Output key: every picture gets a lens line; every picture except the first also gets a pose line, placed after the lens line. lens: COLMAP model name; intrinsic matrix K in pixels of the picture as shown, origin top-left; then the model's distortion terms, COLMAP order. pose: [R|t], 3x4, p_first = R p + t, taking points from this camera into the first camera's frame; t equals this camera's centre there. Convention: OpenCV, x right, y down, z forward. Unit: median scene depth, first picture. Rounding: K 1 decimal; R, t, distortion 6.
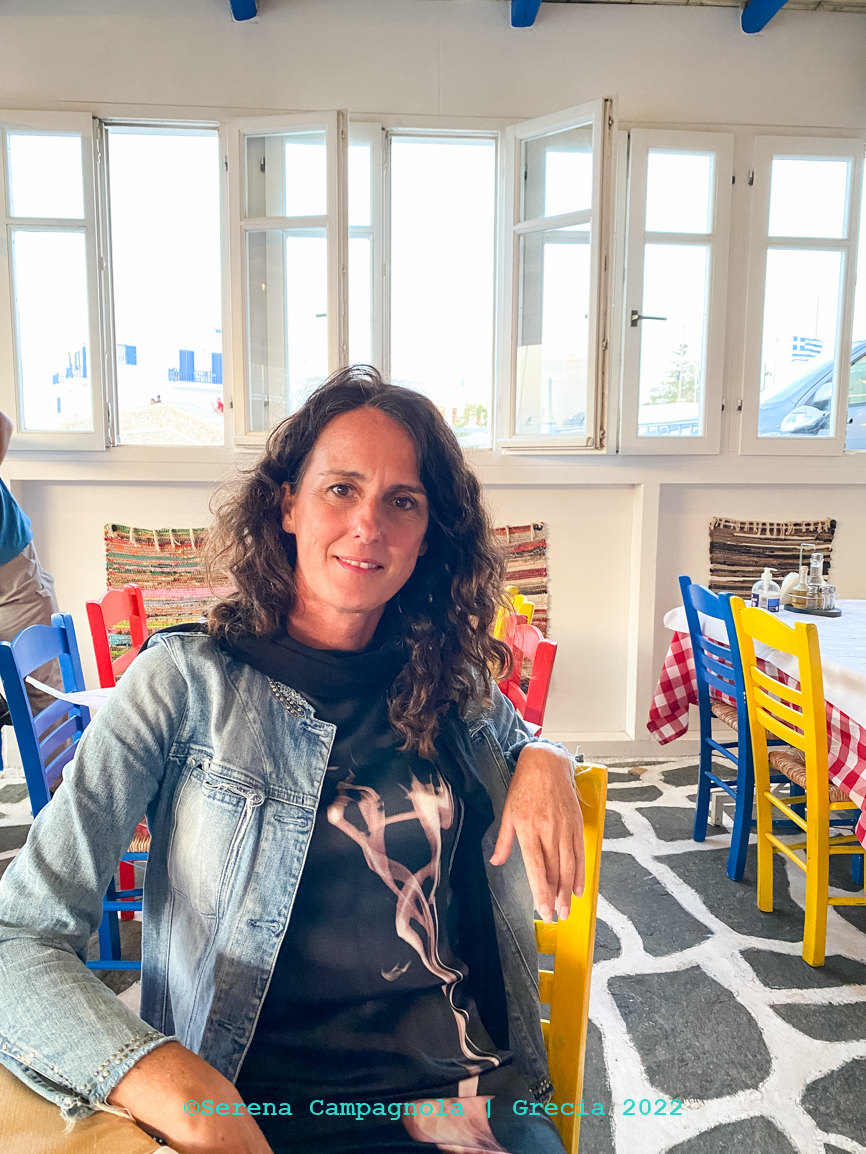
lens RADIAL K [[882.1, 0, 432.0], [0, 882.1, 576.1], [0, 0, 1]] dist [0.016294, -0.016964]
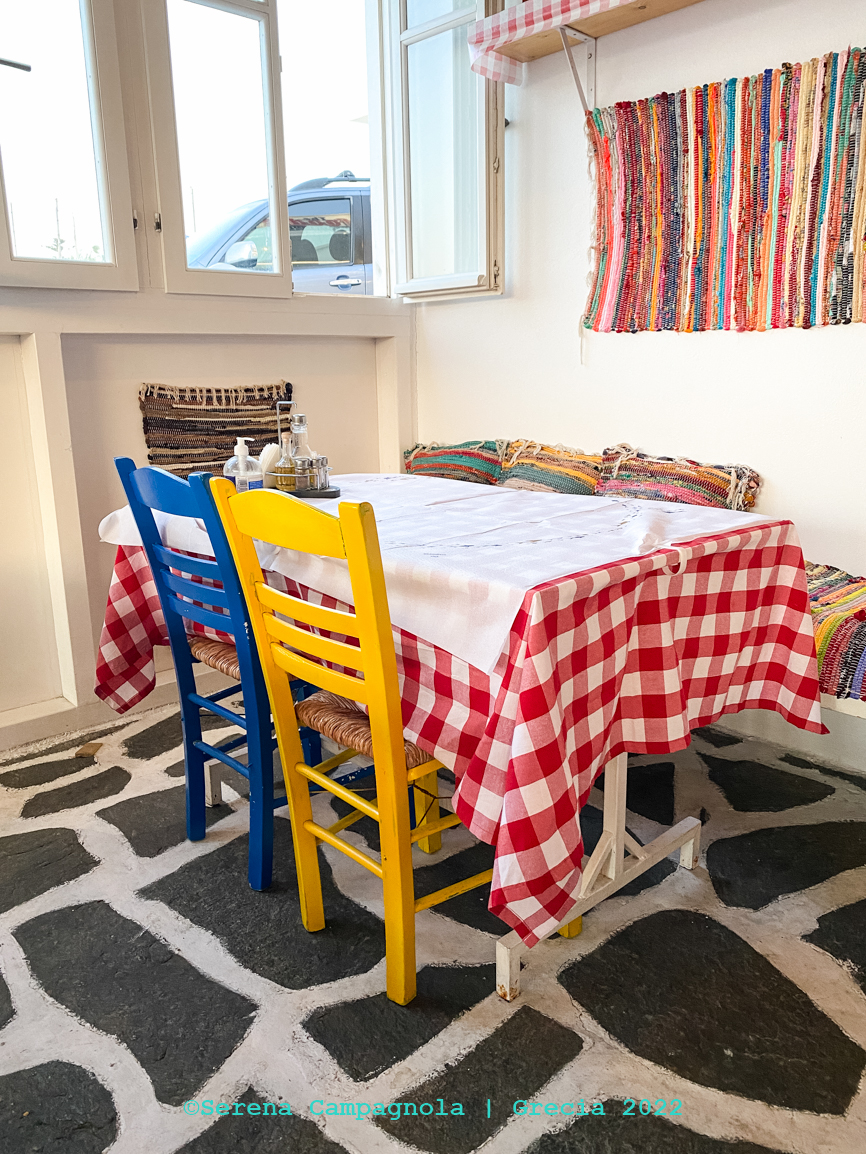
lens RADIAL K [[882.1, 0, 436.1], [0, 882.1, 570.3], [0, 0, 1]] dist [0.016294, -0.016964]
pose [[0.795354, -0.156378, 0.585626, 0.074667], [0.098000, 0.986612, 0.130357, 0.017902], [-0.598171, -0.046288, 0.800031, 0.331118]]
